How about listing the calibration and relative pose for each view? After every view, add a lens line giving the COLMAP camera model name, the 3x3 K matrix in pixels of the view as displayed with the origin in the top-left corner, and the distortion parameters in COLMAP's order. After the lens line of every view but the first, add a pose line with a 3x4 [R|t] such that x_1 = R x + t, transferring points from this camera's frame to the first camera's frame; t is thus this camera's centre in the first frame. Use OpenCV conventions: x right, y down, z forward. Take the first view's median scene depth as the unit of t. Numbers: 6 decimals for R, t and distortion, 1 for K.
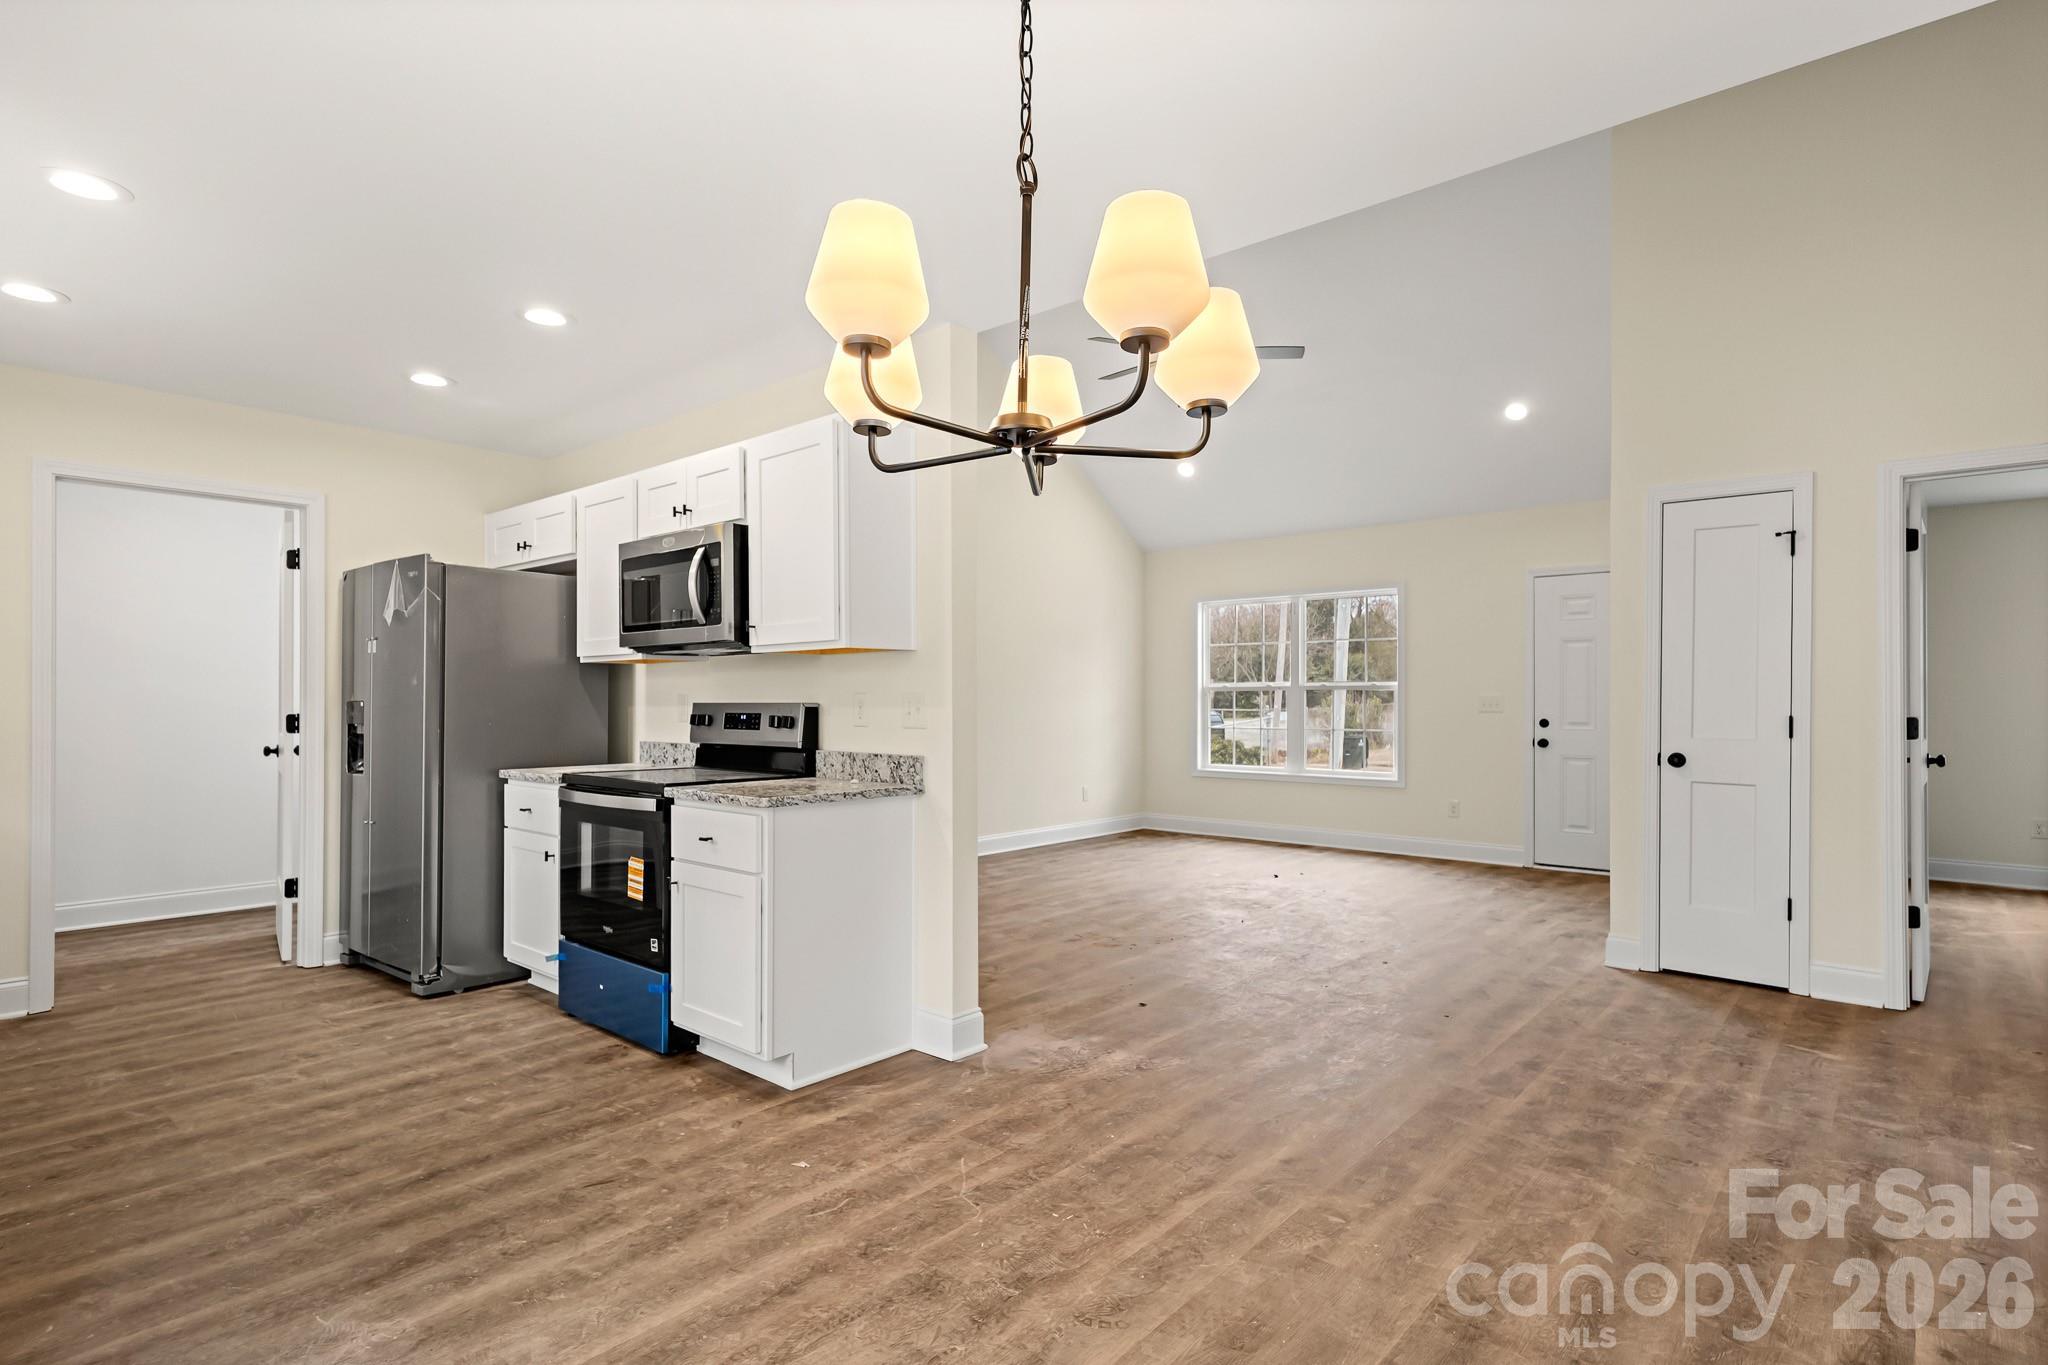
lens RADIAL K [[1019.6, 0, 1014.5], [0, 1019.6, 695.5], [0, 0, 1]] dist [0.015996, -0.003679]
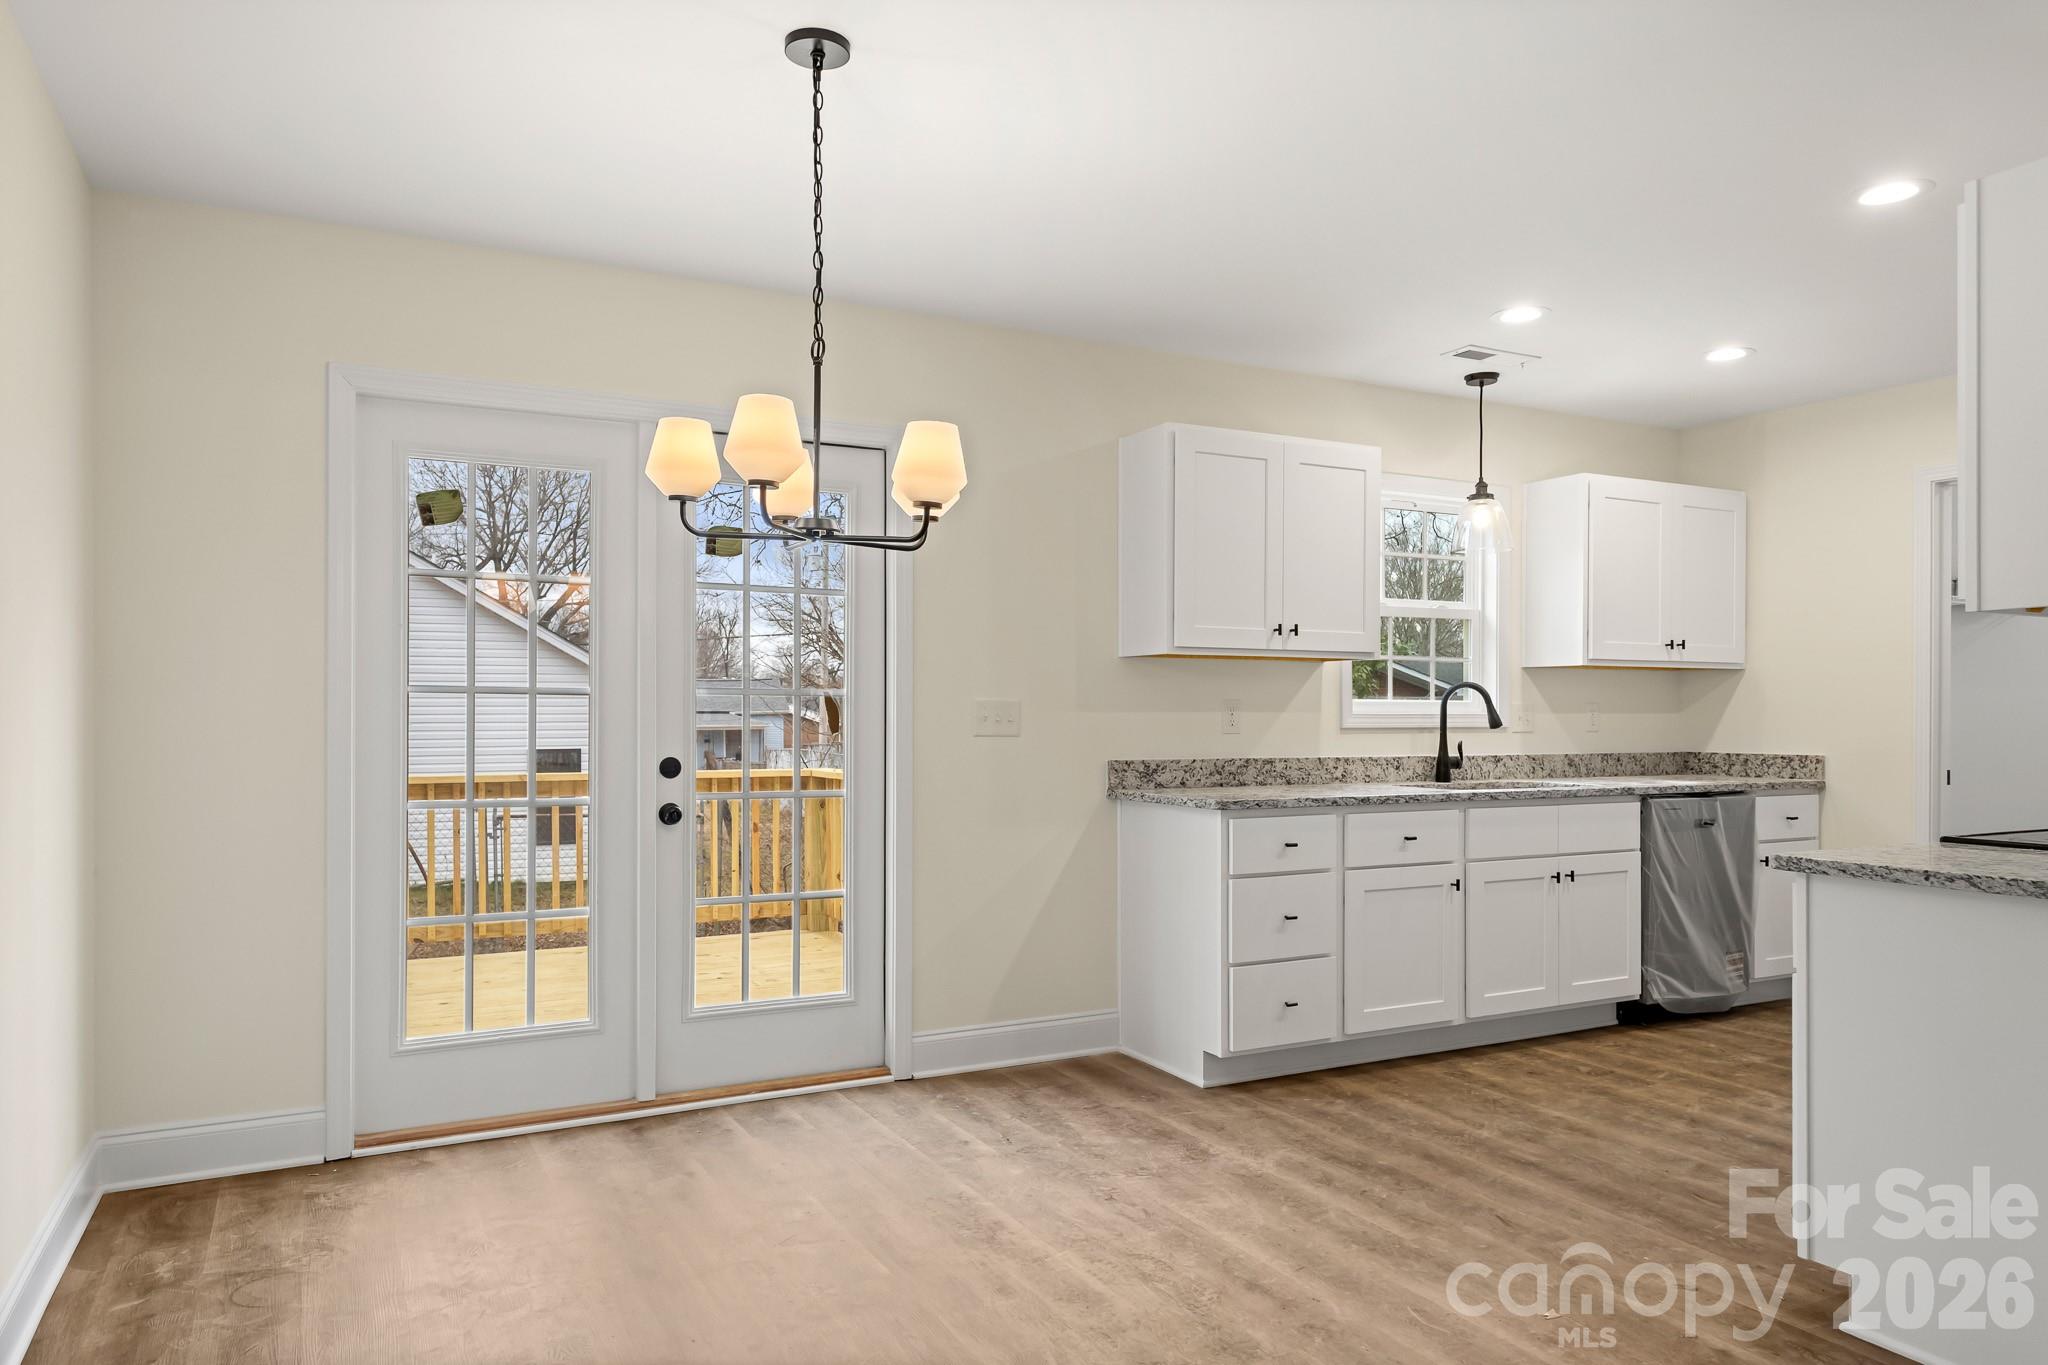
lens RADIAL K [[1319.2, 0, 999.5], [0, 1319.2, 724.7], [0, 0, 1]] dist [-0.006476, -0.002782]
pose [[-0.381396, 0.004402, -0.924401, 0.534377], [0.007676, 0.999969, 0.001595, 0.012171], [0.924380, -0.006488, -0.381418, 0.634158]]
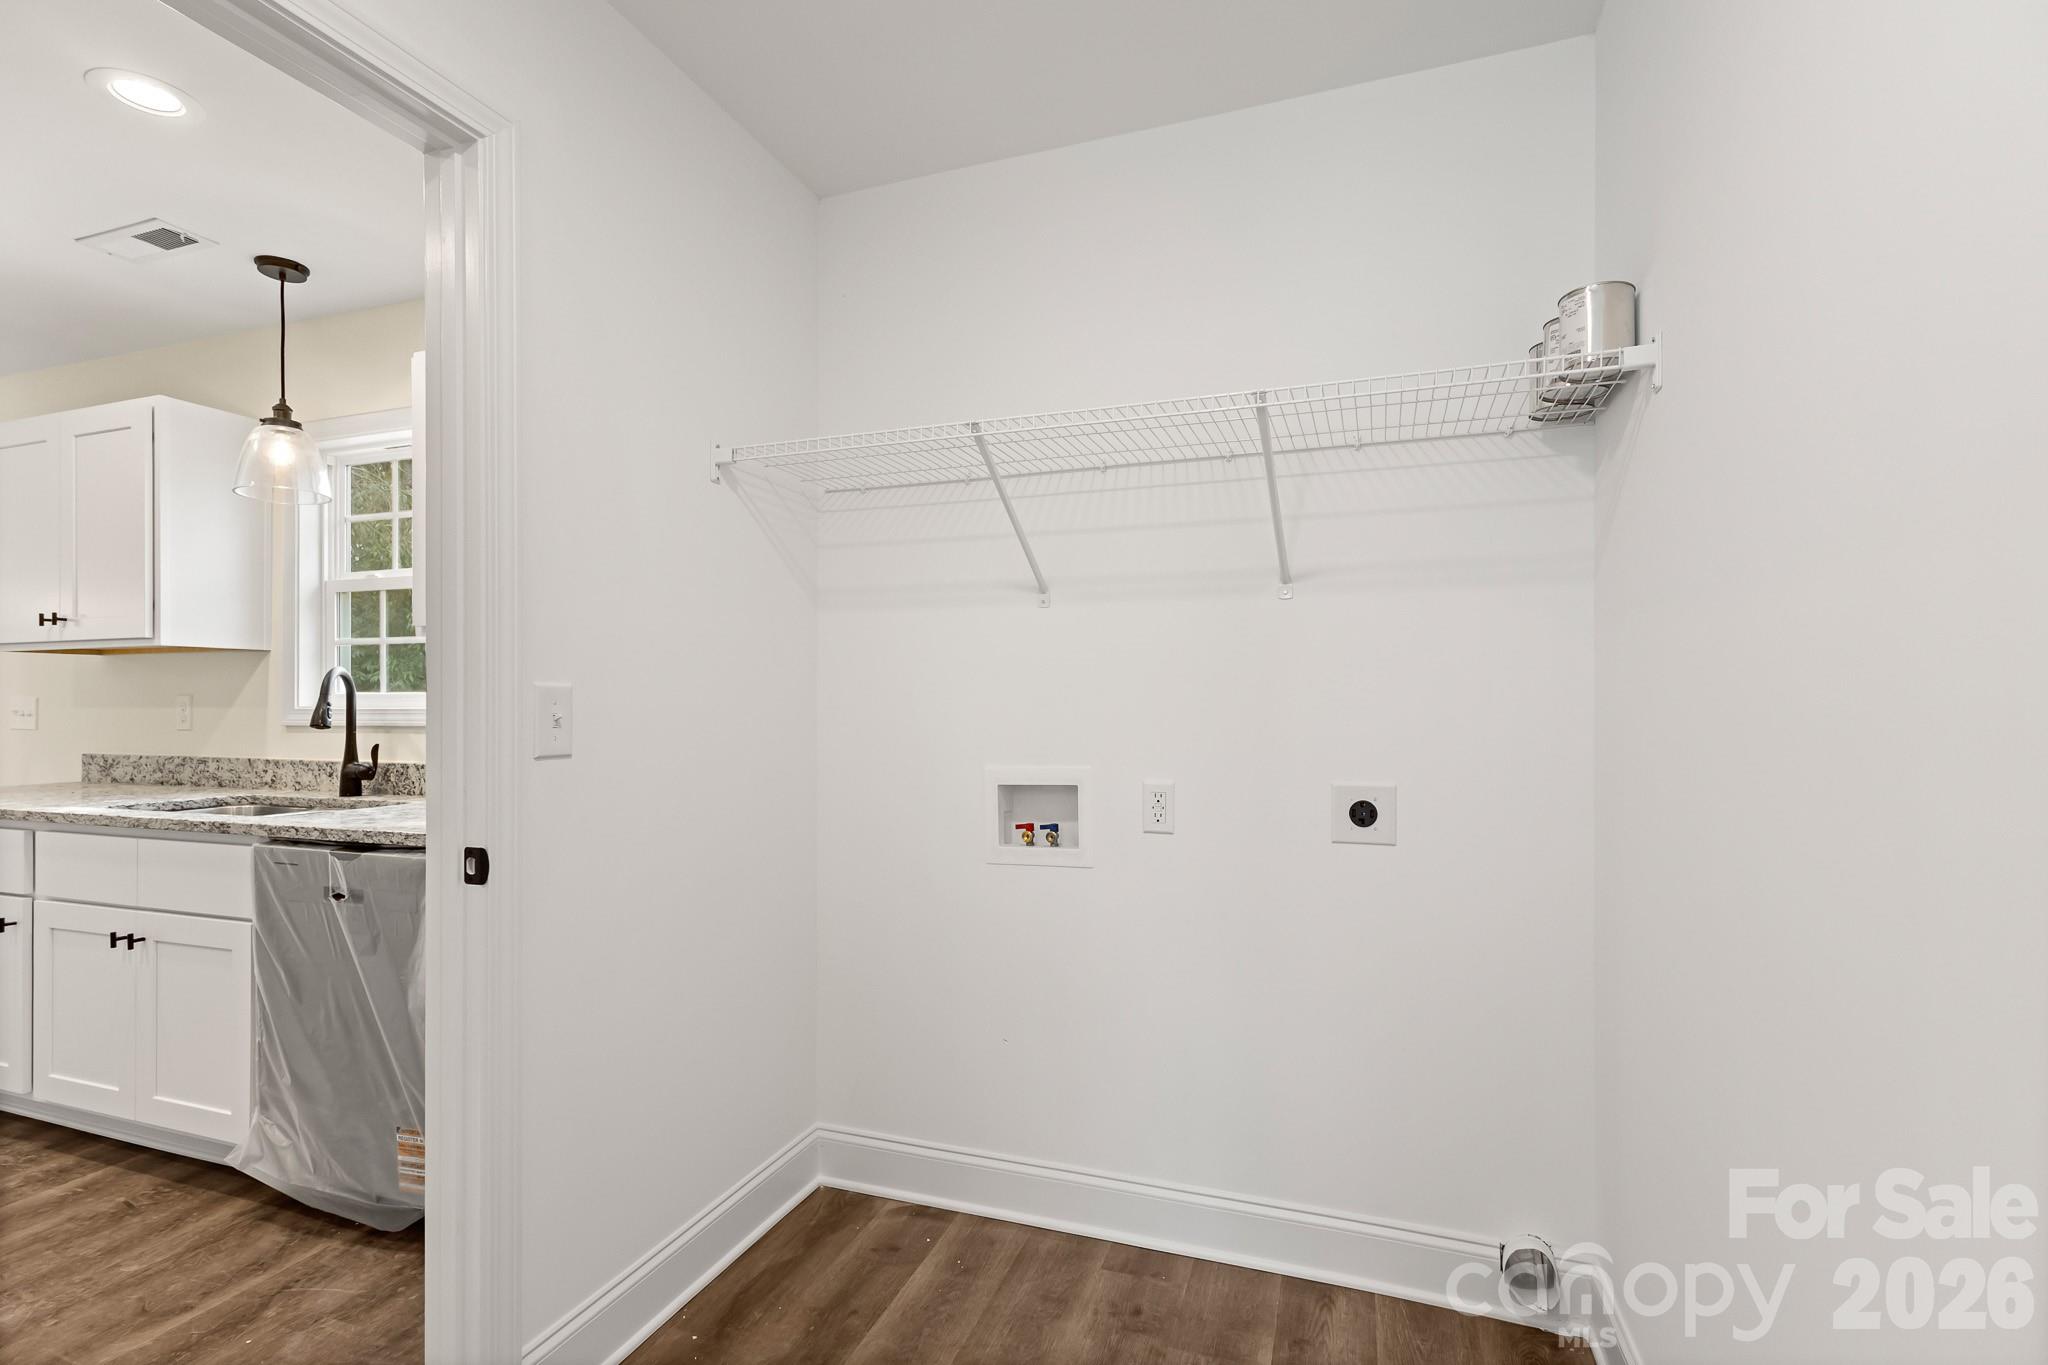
lens RADIAL K [[931.0, 0, 1021.7], [0, 931.0, 700.4], [0, 0, 1]] dist [0.000780, -0.001592]
pose [[-0.922333, 0.003691, -0.386377, -0.965446], [0.007176, 0.999946, -0.007578, 0.009313], [0.386328, -0.009762, -0.922310, 1.379689]]
